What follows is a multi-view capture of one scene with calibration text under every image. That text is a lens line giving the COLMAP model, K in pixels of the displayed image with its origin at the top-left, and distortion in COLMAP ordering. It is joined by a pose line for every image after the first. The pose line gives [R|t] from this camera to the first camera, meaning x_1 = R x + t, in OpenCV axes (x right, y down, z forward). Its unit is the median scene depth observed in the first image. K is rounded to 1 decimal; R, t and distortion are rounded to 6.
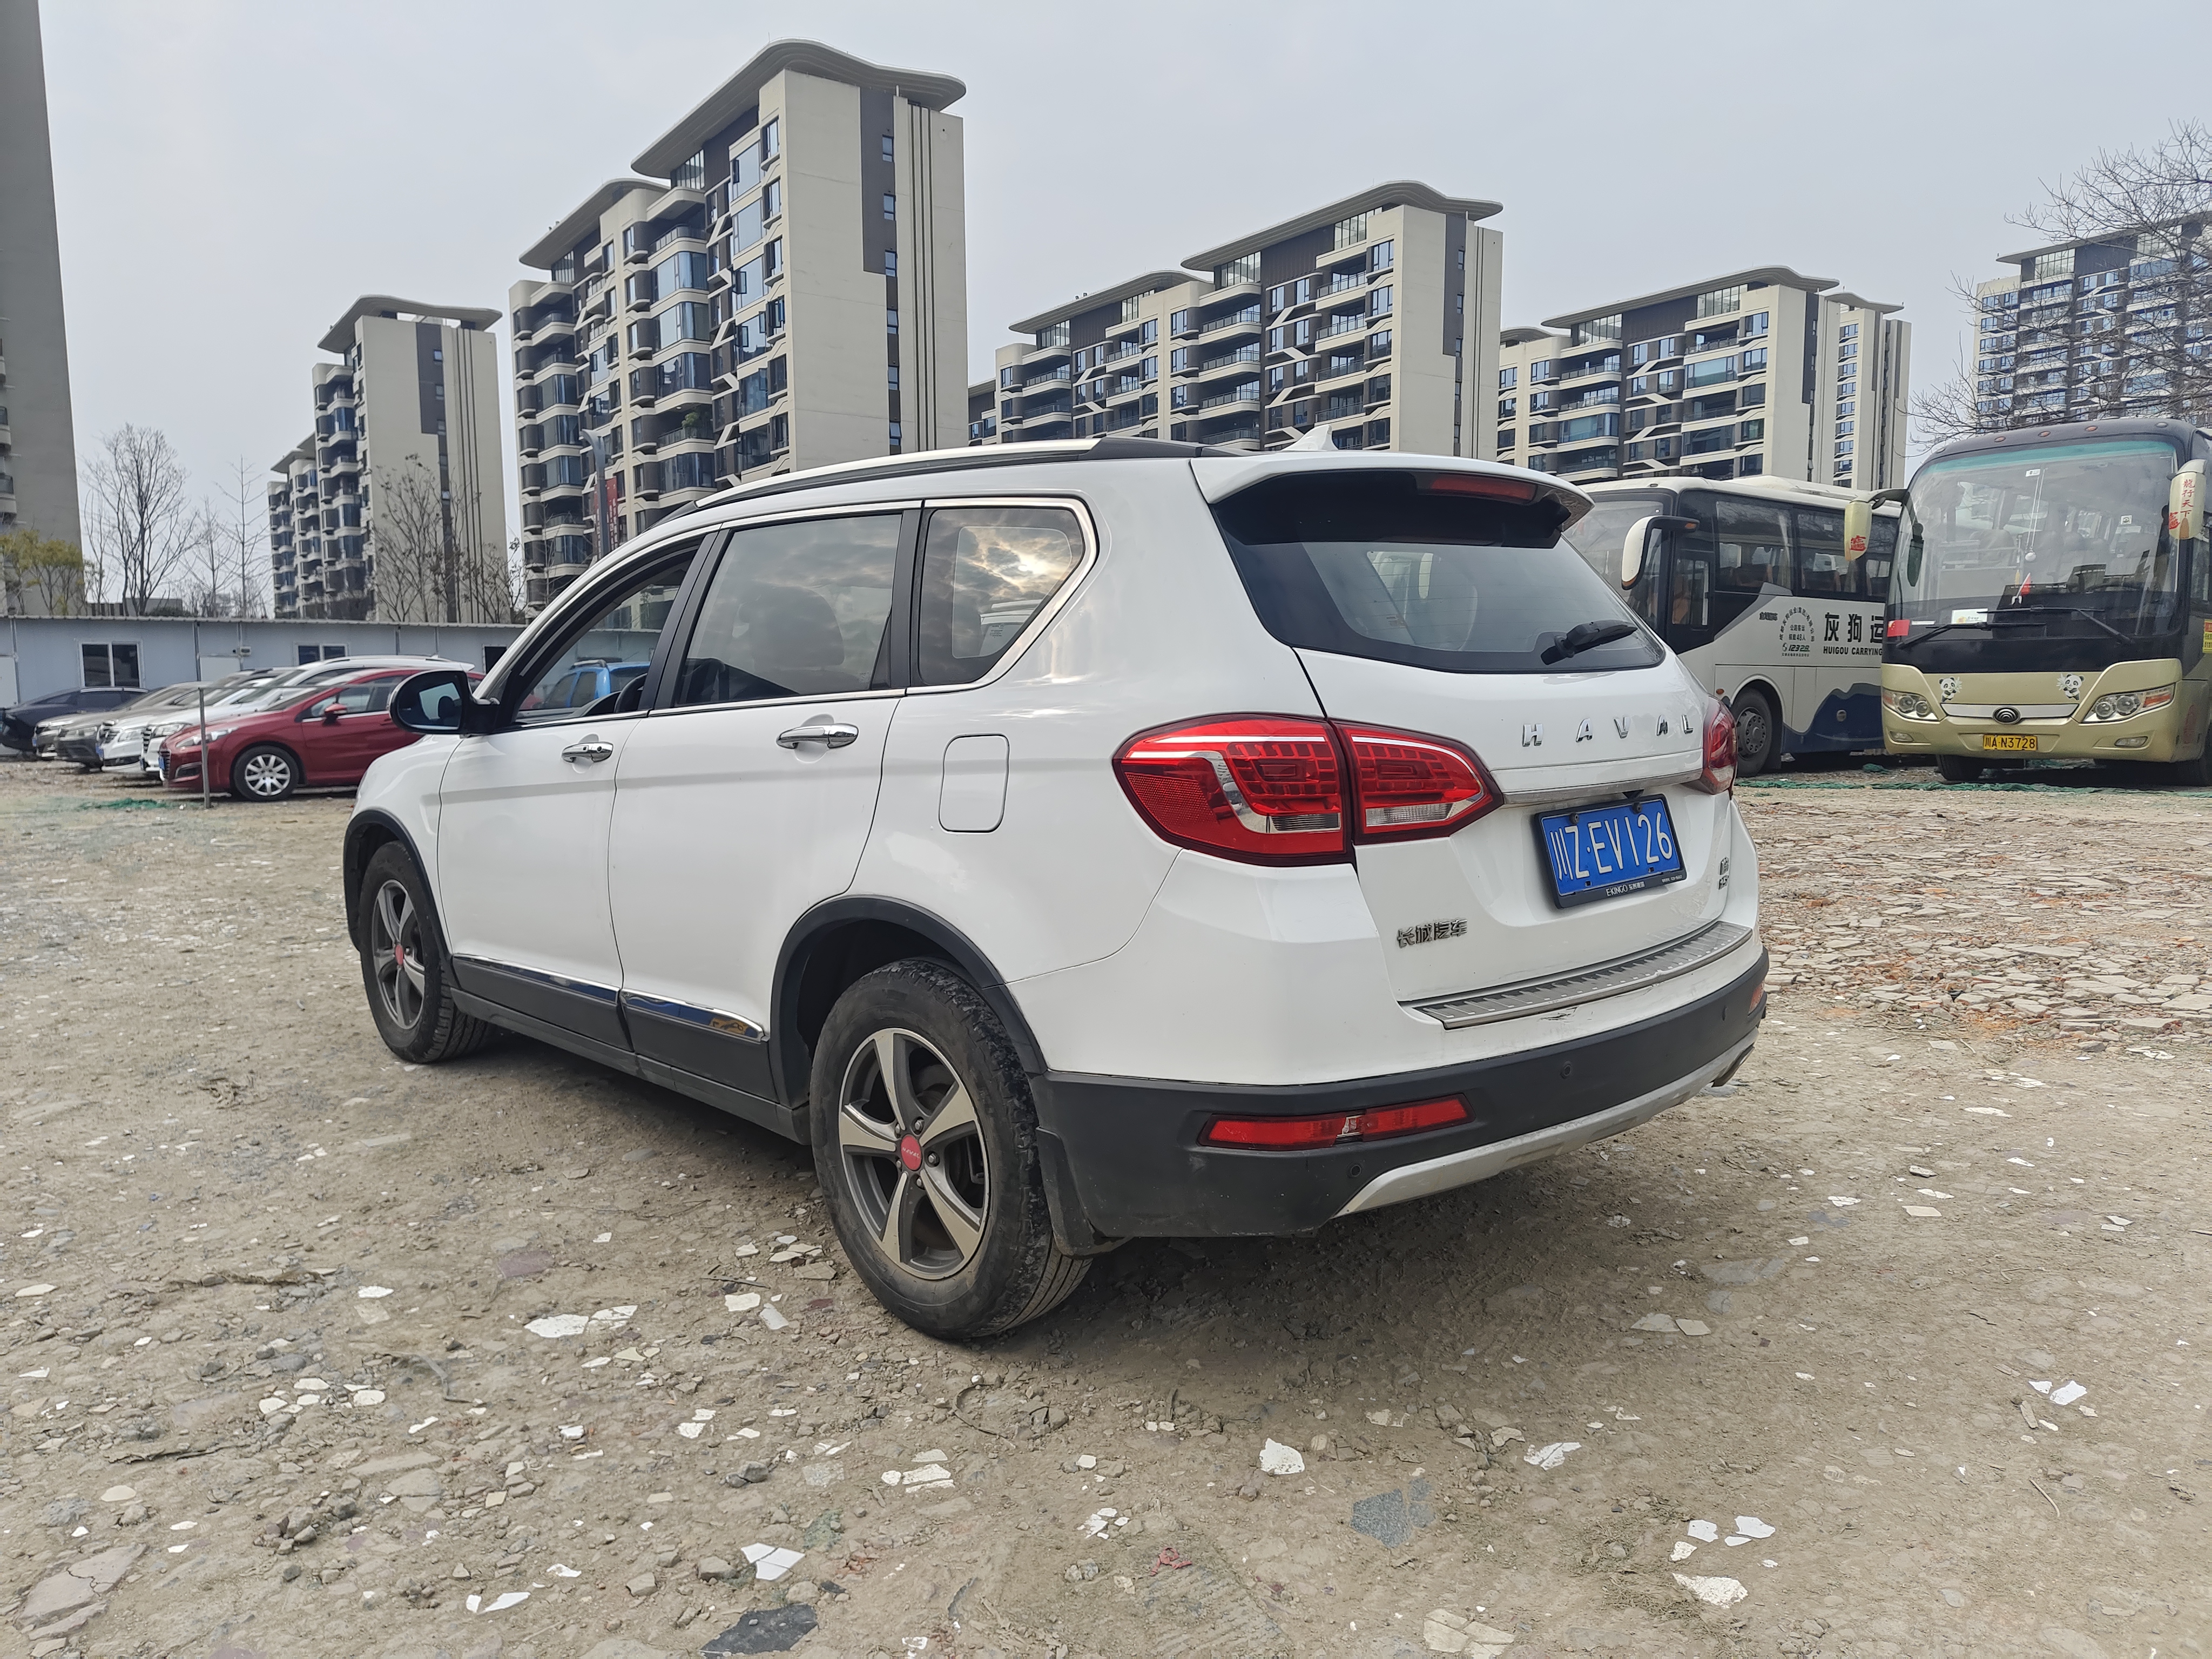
lens RADIAL K [[1526.3, 0, 1099.8], [0, 1526.3, 844.1], [0, 0, 1]] dist [0.003001, -0.001227]
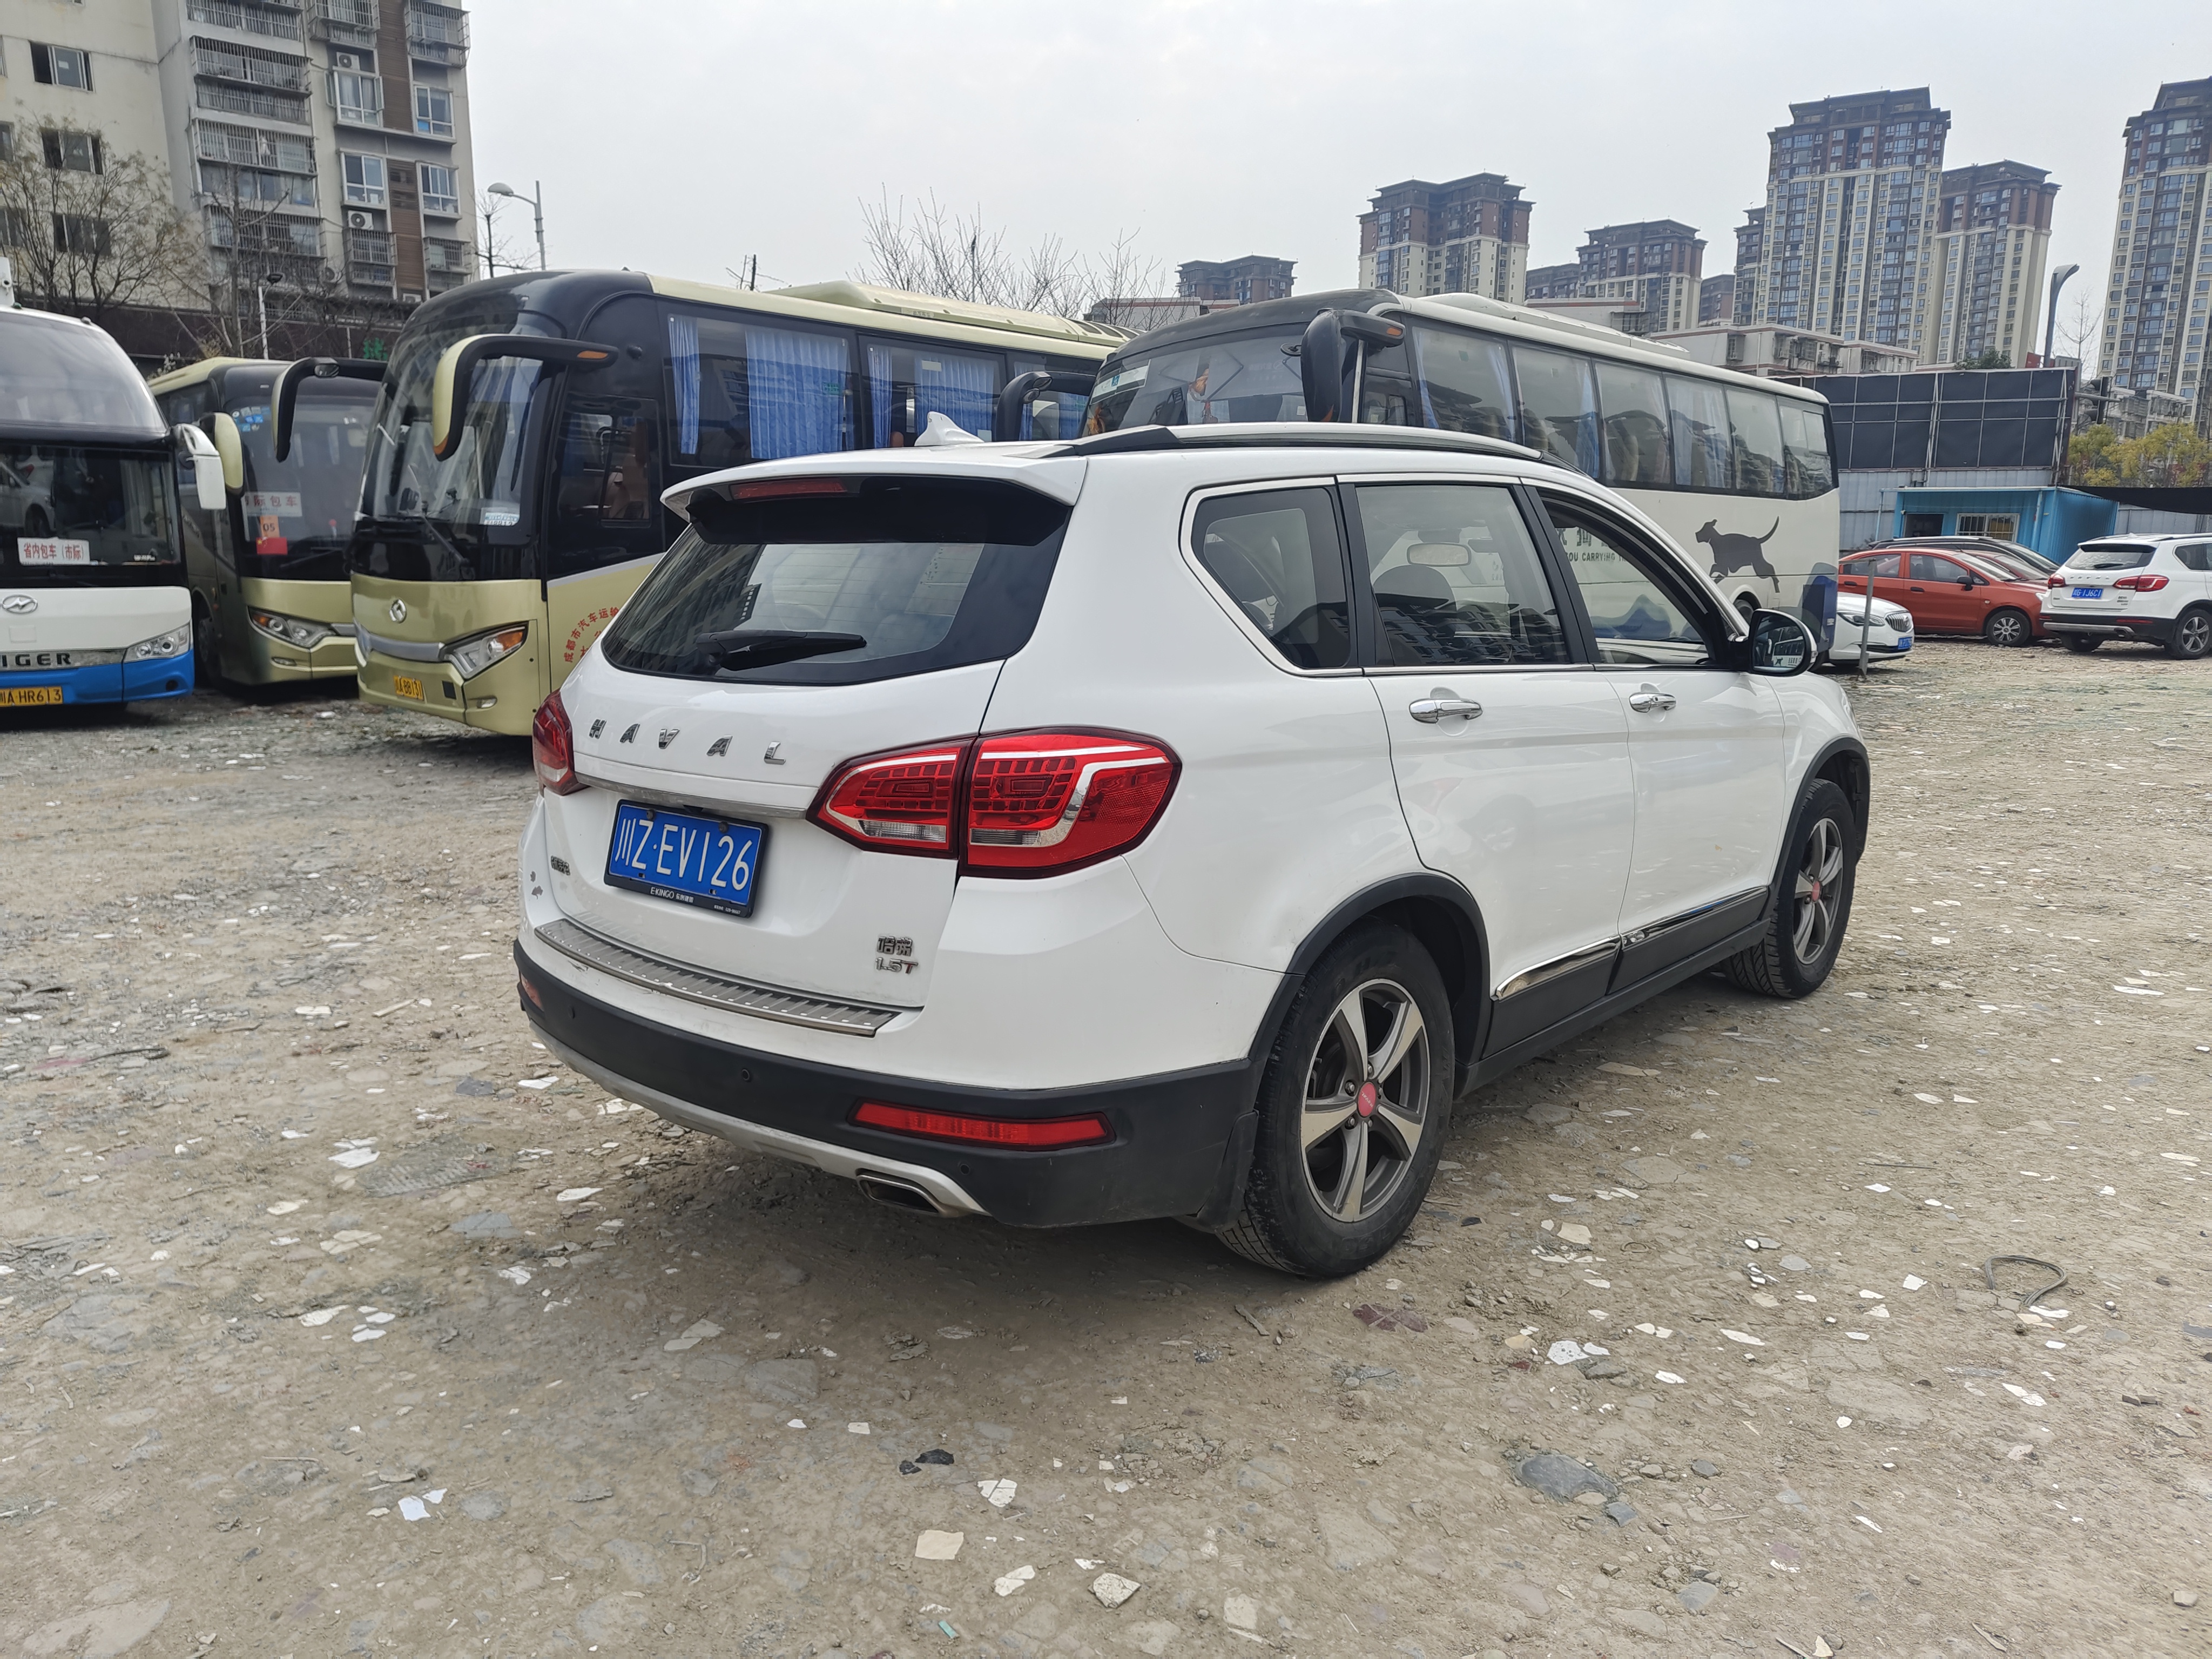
lens RADIAL K [[1526.3, 0, 1099.8], [0, 1526.3, 844.1], [0, 0, 1]] dist [0.003001, -0.001227]
pose [[0.092252, 0.204226, -0.974567, 1.351361], [-0.105630, 0.975225, 0.194365, -0.232223], [0.990117, 0.085013, 0.111539, 1.157602]]
